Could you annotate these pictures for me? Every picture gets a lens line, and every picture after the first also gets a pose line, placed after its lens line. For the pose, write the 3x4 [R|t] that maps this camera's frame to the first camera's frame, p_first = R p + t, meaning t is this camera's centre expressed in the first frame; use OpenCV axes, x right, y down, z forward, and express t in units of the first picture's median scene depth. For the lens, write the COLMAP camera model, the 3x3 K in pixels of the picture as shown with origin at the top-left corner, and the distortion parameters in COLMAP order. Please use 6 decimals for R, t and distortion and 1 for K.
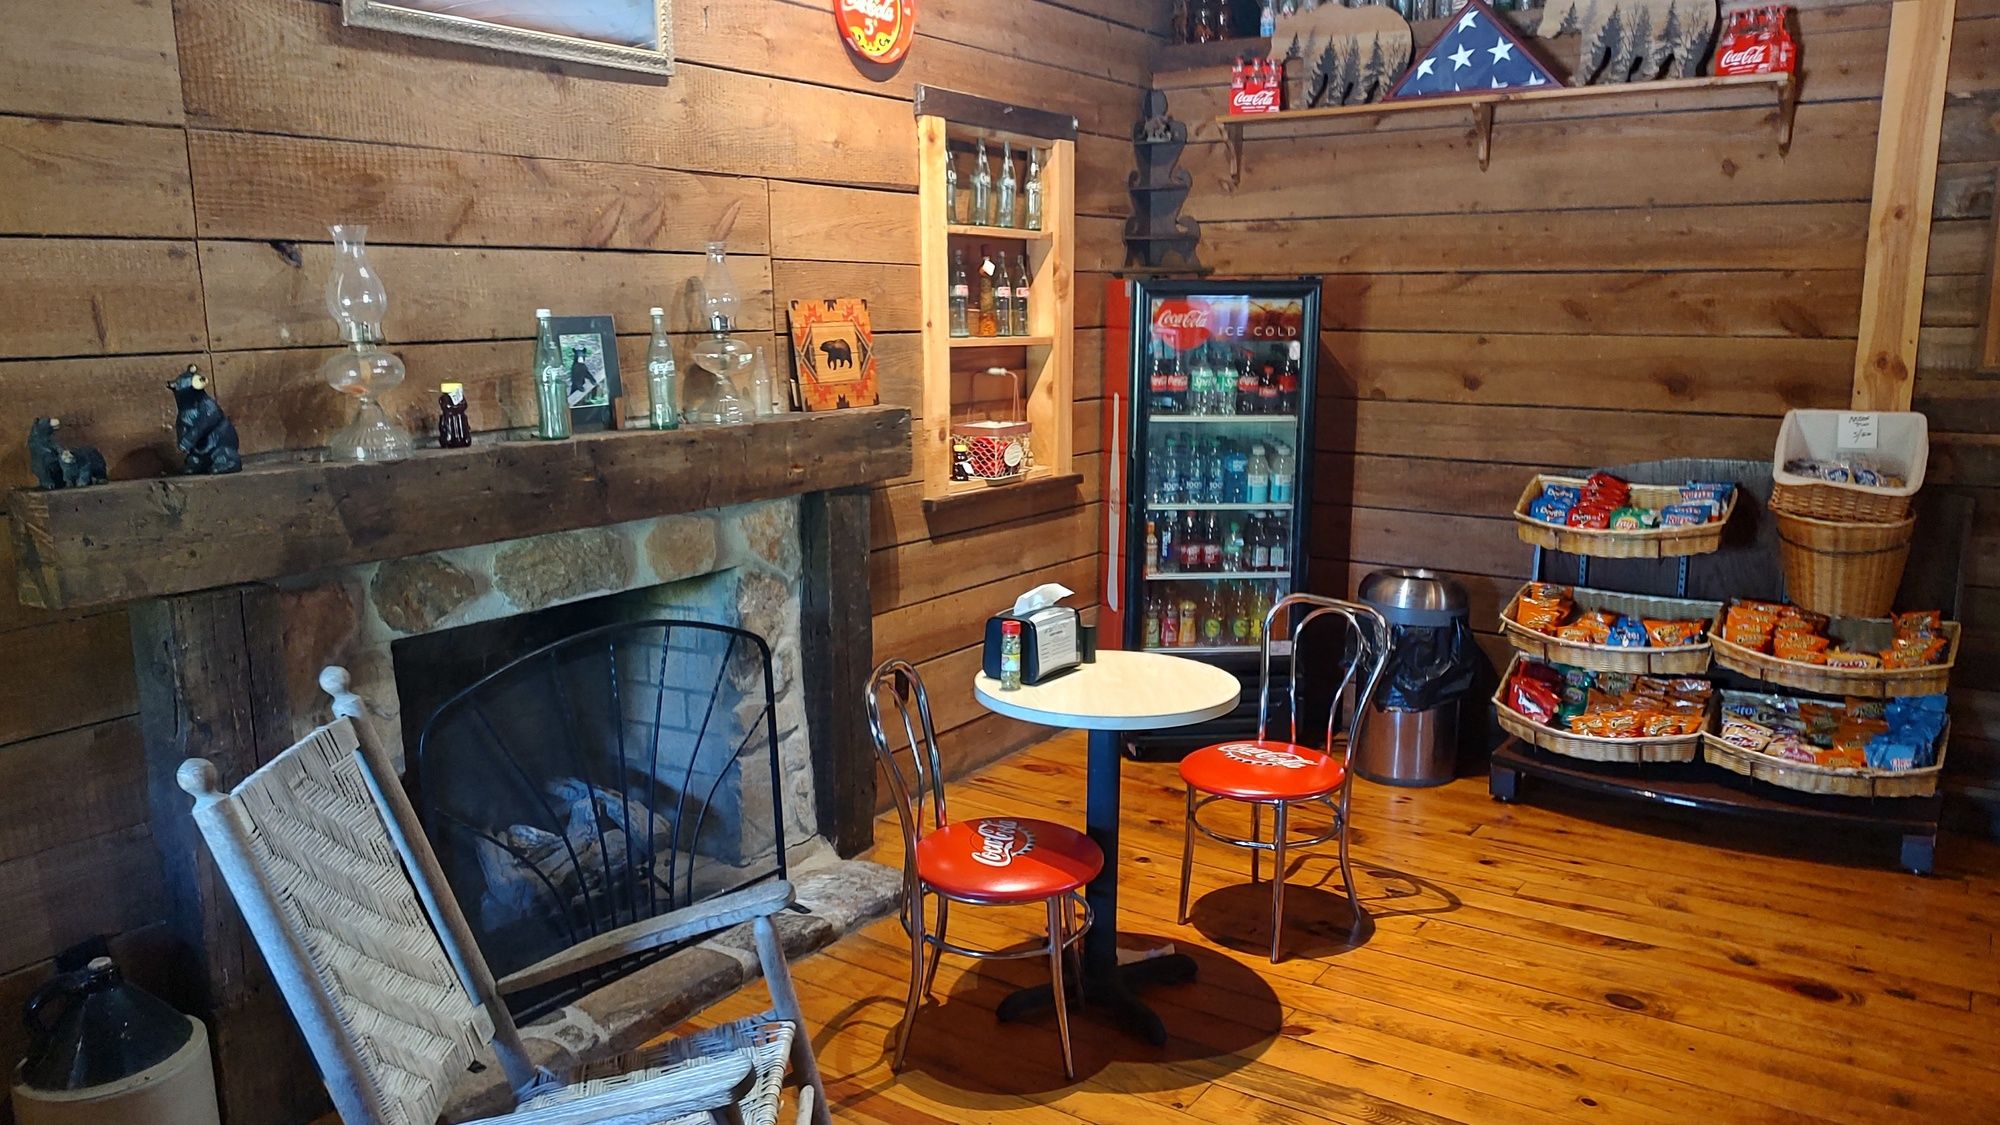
lens RADIAL K [[1422.1, 0, 1047.5], [0, 1422.1, 556.7], [0, 0, 1]] dist [0.021478, -0.008096]
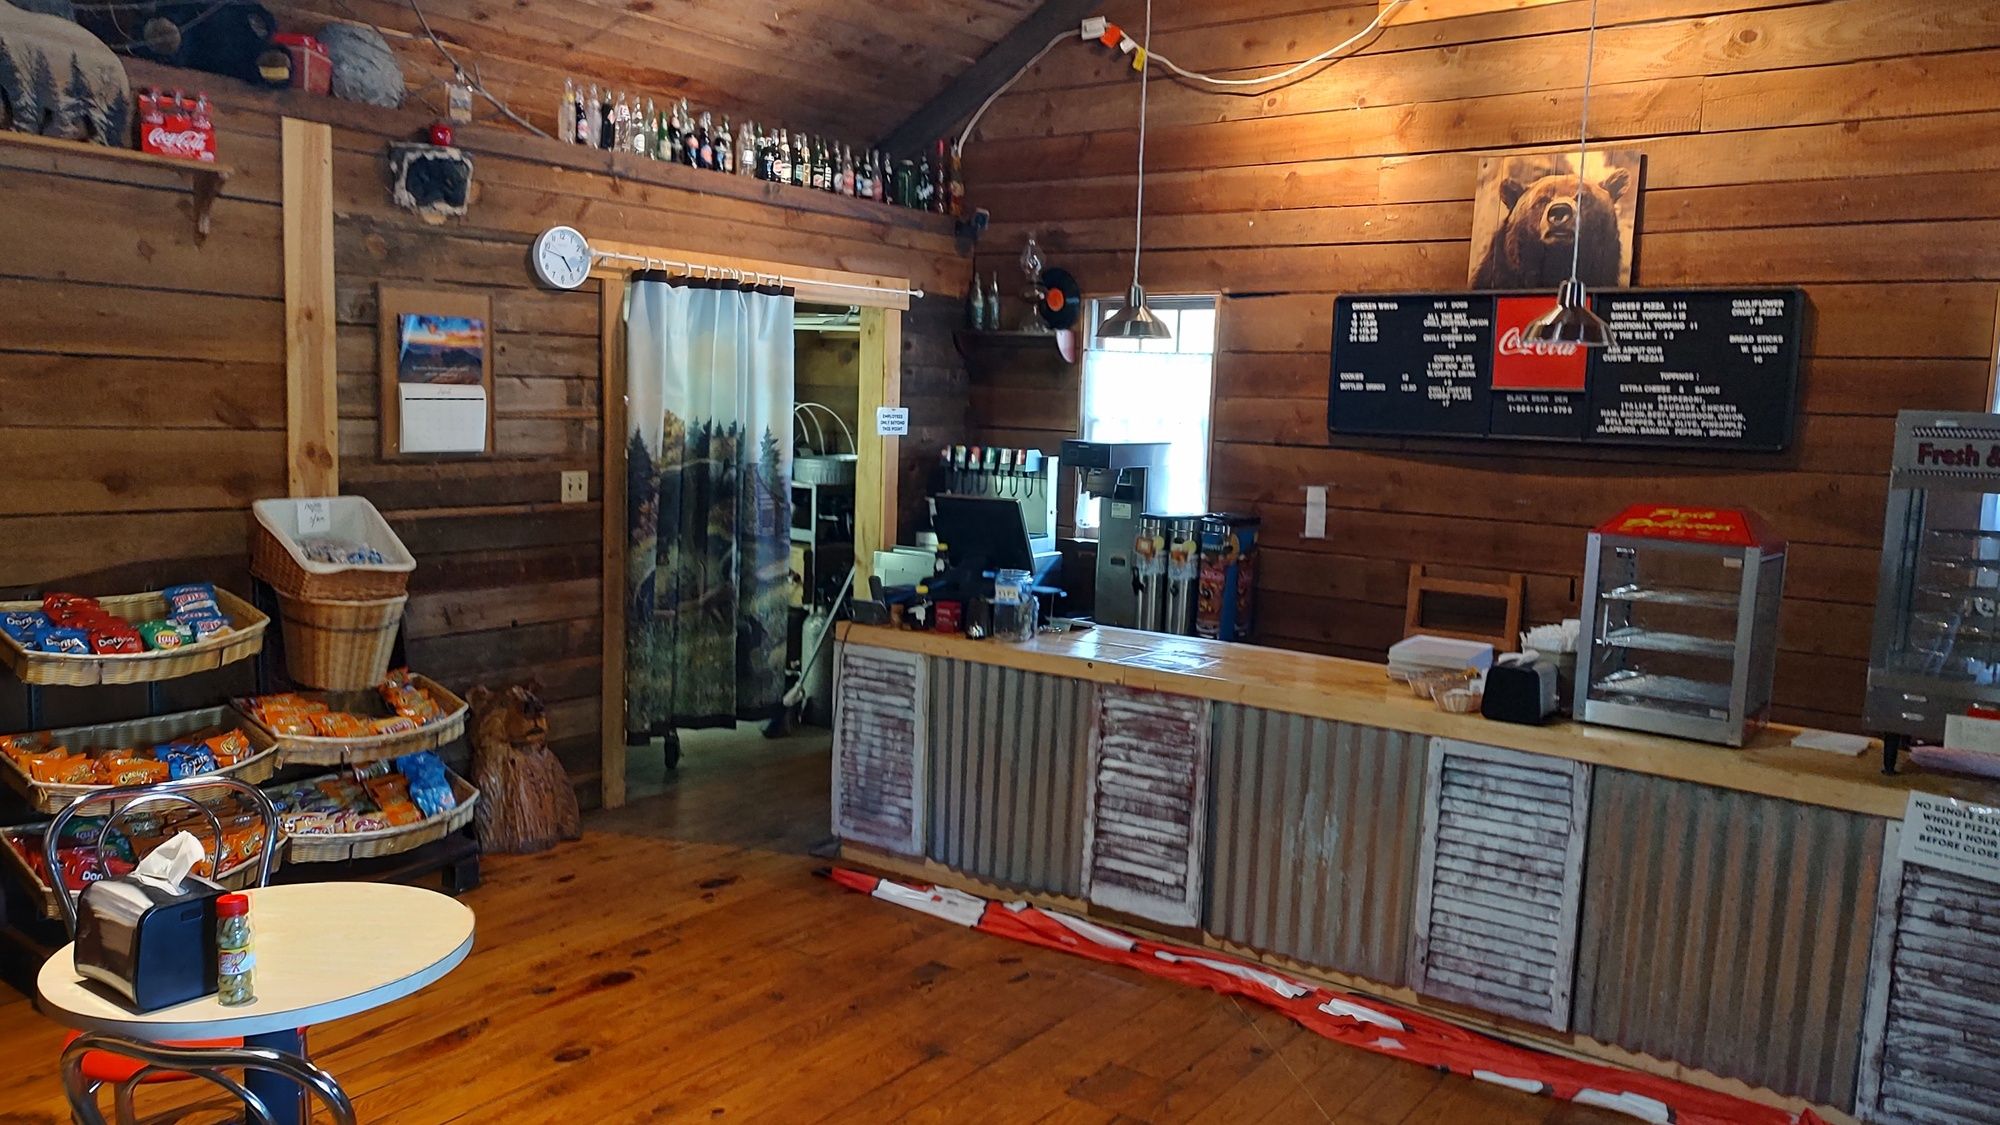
lens RADIAL K [[1422.1, 0, 1047.5], [0, 1422.1, 556.7], [0, 0, 1]] dist [0.021478, -0.008096]
pose [[0.053319, -0.105334, 0.993006, -0.457953], [0.144103, 0.984824, 0.096729, -0.083297], [-0.988125, 0.137938, 0.067689, 0.397440]]
